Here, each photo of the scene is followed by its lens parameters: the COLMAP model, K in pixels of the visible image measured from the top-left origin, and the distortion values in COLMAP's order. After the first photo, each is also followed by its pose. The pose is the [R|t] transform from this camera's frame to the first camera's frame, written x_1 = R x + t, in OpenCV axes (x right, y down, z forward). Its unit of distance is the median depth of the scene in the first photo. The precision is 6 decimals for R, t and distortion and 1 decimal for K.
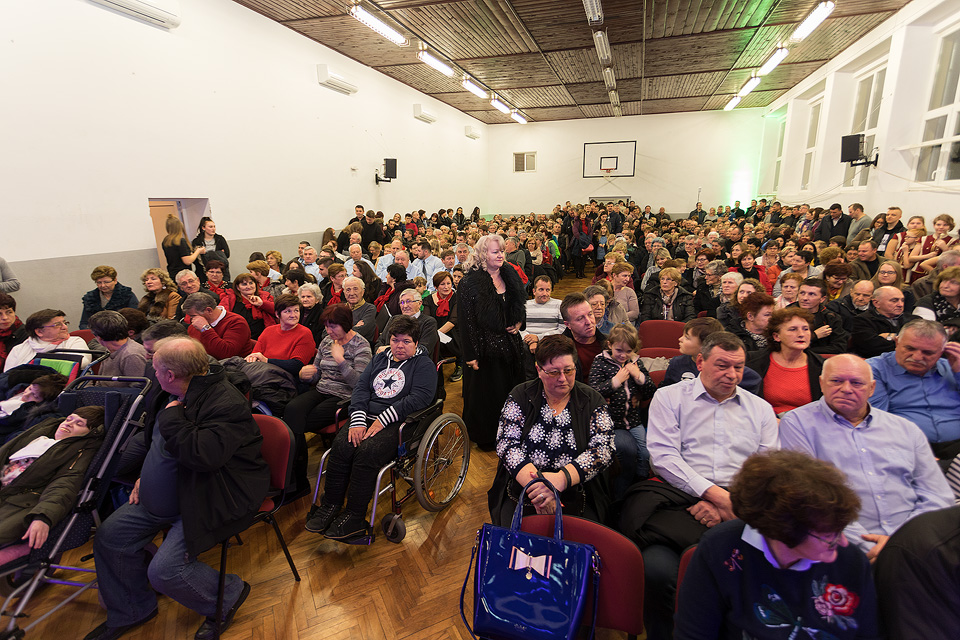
lens RADIAL K [[471.3, 0, 486.9], [0, 471.3, 321.5], [0, 0, 1]] dist [-0.004024, 0.006384]
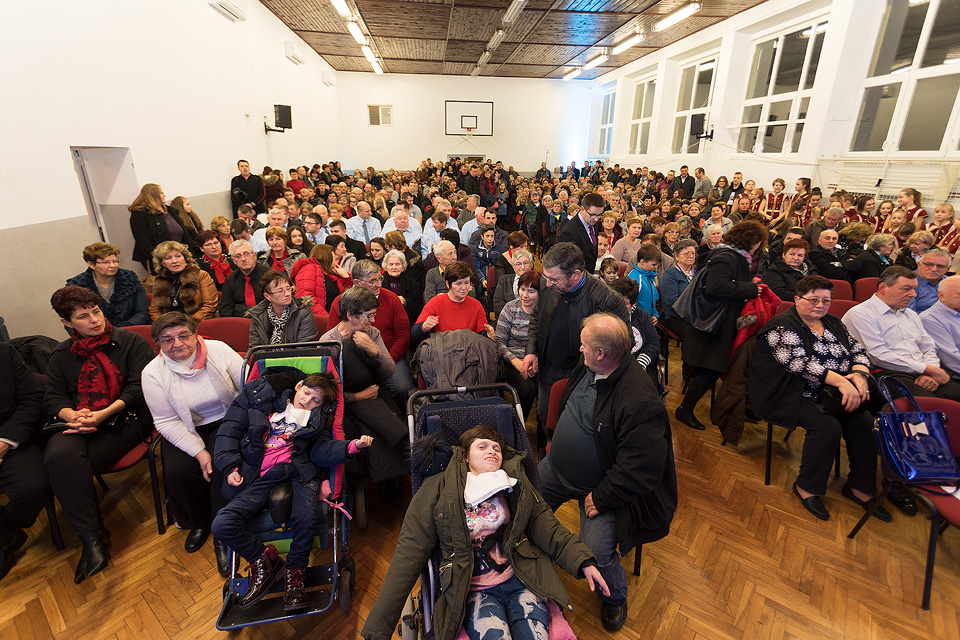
lens RADIAL K [[471.3, 0, 471.4], [0, 471.3, 314.7], [0, 0, 1]] dist [-0.004024, 0.006384]
pose [[0.910644, -0.107183, 0.399048, -0.431607], [0.076043, 0.992747, 0.093115, -0.021807], [-0.406134, -0.054450, 0.912190, 0.059959]]
